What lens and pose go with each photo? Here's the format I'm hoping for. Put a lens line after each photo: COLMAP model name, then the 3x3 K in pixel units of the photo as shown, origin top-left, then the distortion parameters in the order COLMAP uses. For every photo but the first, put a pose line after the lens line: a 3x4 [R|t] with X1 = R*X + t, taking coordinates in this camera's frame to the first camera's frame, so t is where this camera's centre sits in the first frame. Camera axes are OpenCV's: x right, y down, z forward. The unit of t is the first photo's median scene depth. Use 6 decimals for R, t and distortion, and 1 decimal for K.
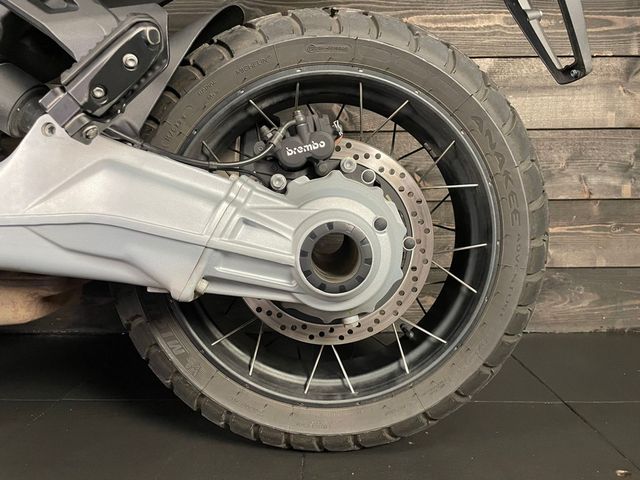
lens RADIAL K [[485.5, 0, 315.7], [0, 485.5, 244.2], [0, 0, 1]] dist [0.079163, -0.106121]
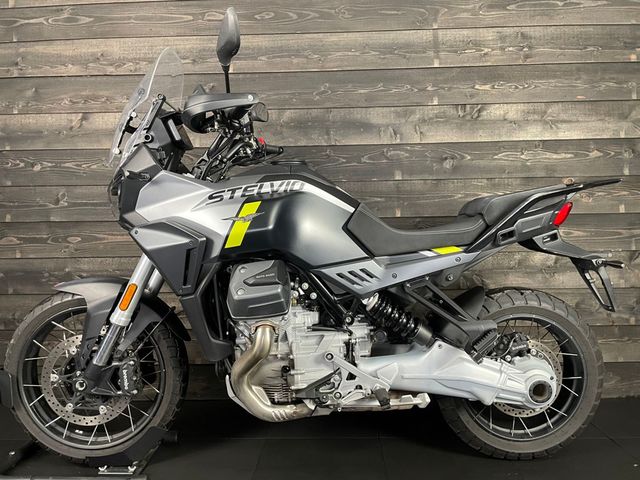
lens RADIAL K [[485.5, 0, 322.8], [0, 485.5, 237.3], [0, 0, 1]] dist [0.079163, -0.106121]
pose [[0.999977, -0.006735, 0.000164, -1.017422], [0.006728, 0.997139, -0.075287, -0.551111], [0.000344, 0.075287, 0.997162, -1.666657]]
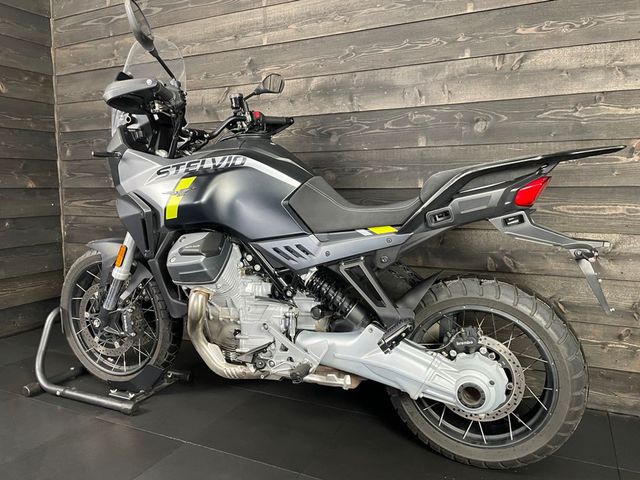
lens RADIAL K [[485.5, 0, 322.5], [0, 485.5, 239.0], [0, 0, 1]] dist [0.079163, -0.106121]
pose [[0.913104, 0.048107, -0.404879, 0.267466], [-0.043251, 0.998841, 0.021139, -0.659513], [0.405427, -0.001790, 0.914126, -1.394339]]
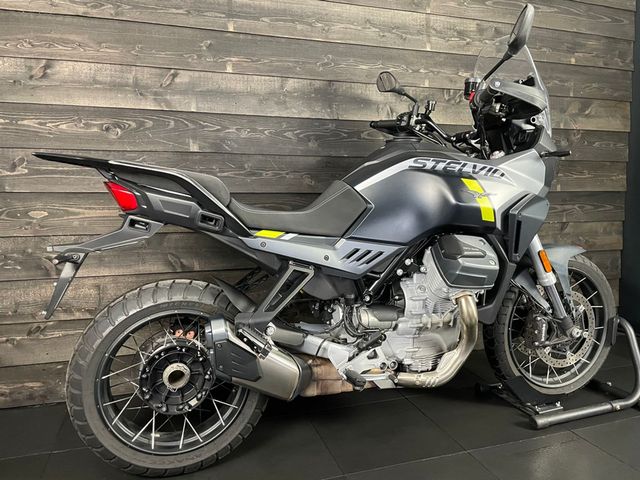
lens RADIAL K [[485.5, 0, 325.0], [0, 485.5, 239.0], [0, 0, 1]] dist [0.079163, -0.106121]
pose [[0.938912, -0.026682, 0.343122, -2.243122], [0.027241, 0.999624, 0.003193, -0.631609], [-0.343078, 0.006349, 0.939285, -1.475387]]
